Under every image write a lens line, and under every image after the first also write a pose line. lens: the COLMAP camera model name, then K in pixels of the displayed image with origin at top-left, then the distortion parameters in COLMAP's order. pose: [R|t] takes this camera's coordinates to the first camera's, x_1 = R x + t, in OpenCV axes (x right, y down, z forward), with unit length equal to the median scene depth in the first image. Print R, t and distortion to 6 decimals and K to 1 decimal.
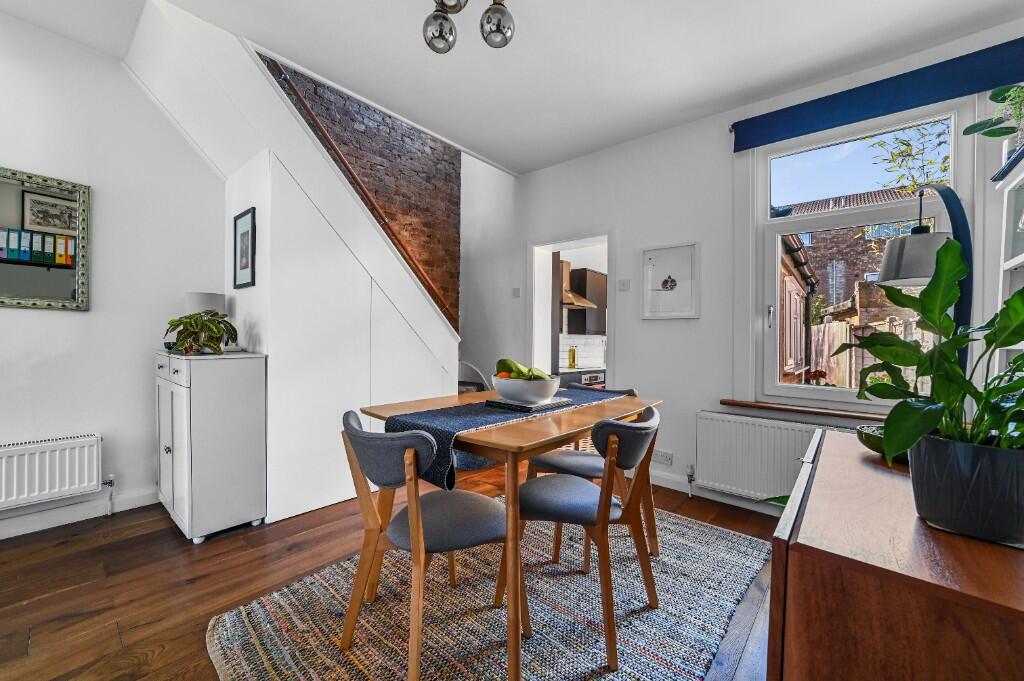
lens RADIAL K [[403.6, 0, 510.5], [0, 403.6, 337.5], [0, 0, 1]] dist [-0.012230, -0.000066]
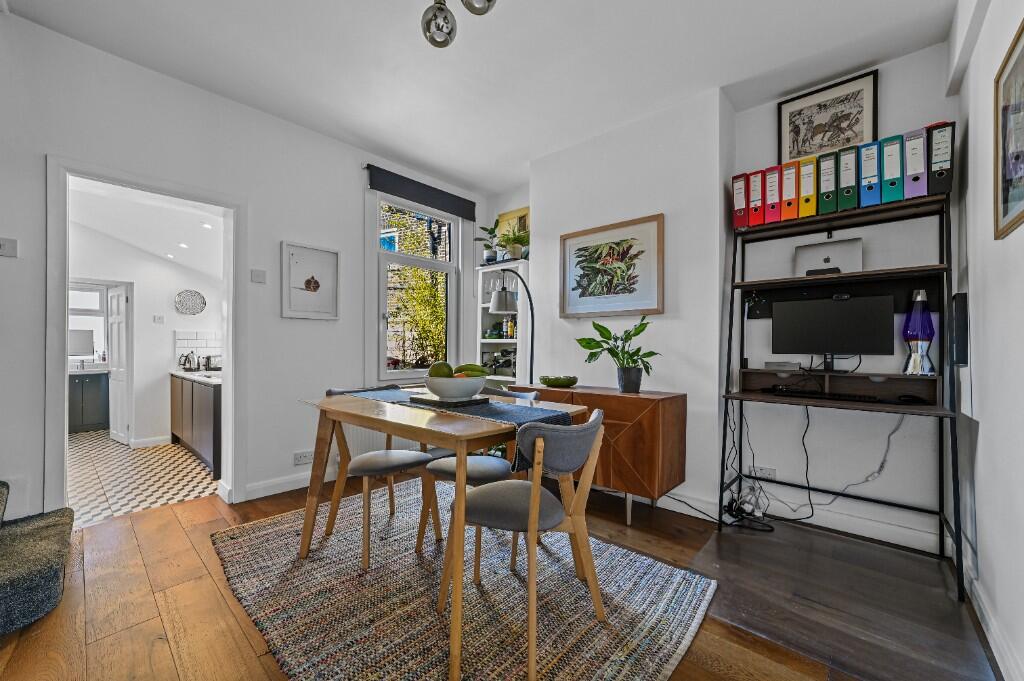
lens RADIAL K [[403.6, 0, 512.1], [0, 403.6, 340.6], [0, 0, 1]] dist [-0.012230, -0.000066]
pose [[0.025608, -0.007911, 0.999641, -0.325272], [-0.008458, 0.999931, 0.008130, -0.002631], [-0.999636, -0.008663, 0.025539, 0.252500]]
